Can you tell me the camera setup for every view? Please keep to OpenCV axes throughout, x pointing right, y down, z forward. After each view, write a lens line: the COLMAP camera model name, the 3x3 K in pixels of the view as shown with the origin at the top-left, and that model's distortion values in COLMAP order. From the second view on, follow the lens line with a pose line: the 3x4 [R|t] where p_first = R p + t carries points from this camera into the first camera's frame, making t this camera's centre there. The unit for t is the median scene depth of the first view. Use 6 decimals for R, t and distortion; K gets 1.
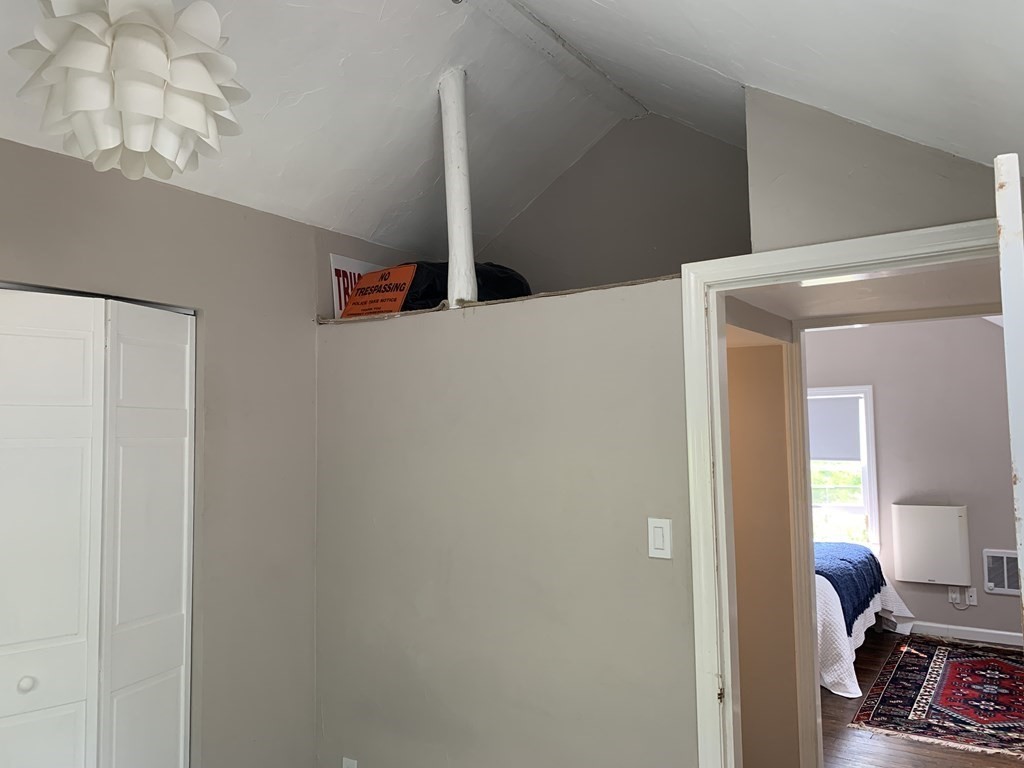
lens RADIAL K [[789.1, 0, 512.4], [0, 789.1, 383.5], [0, 0, 1]] dist [0.015330, -0.011647]
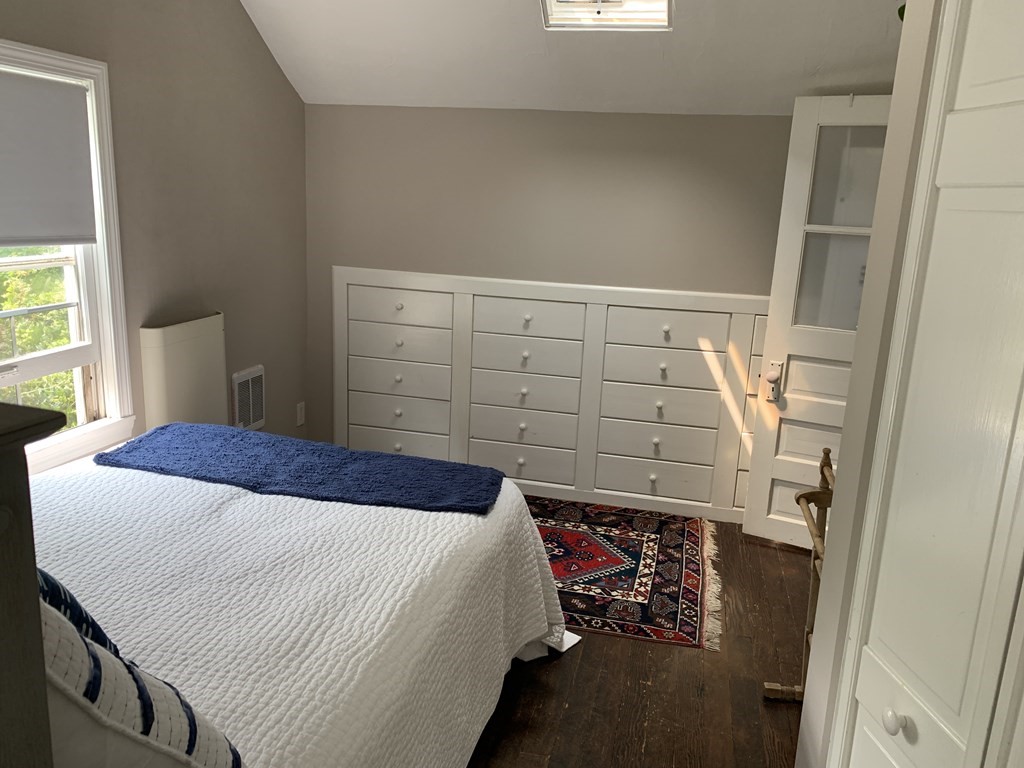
lens RADIAL K [[789.1, 0, 513.6], [0, 789.1, 385.7], [0, 0, 1]] dist [0.015330, -0.011647]
pose [[-0.331966, -0.216492, 0.918112, -0.078158], [-0.096776, 0.975988, 0.195147, 0.095551], [-0.938314, -0.024069, -0.344946, 1.319367]]
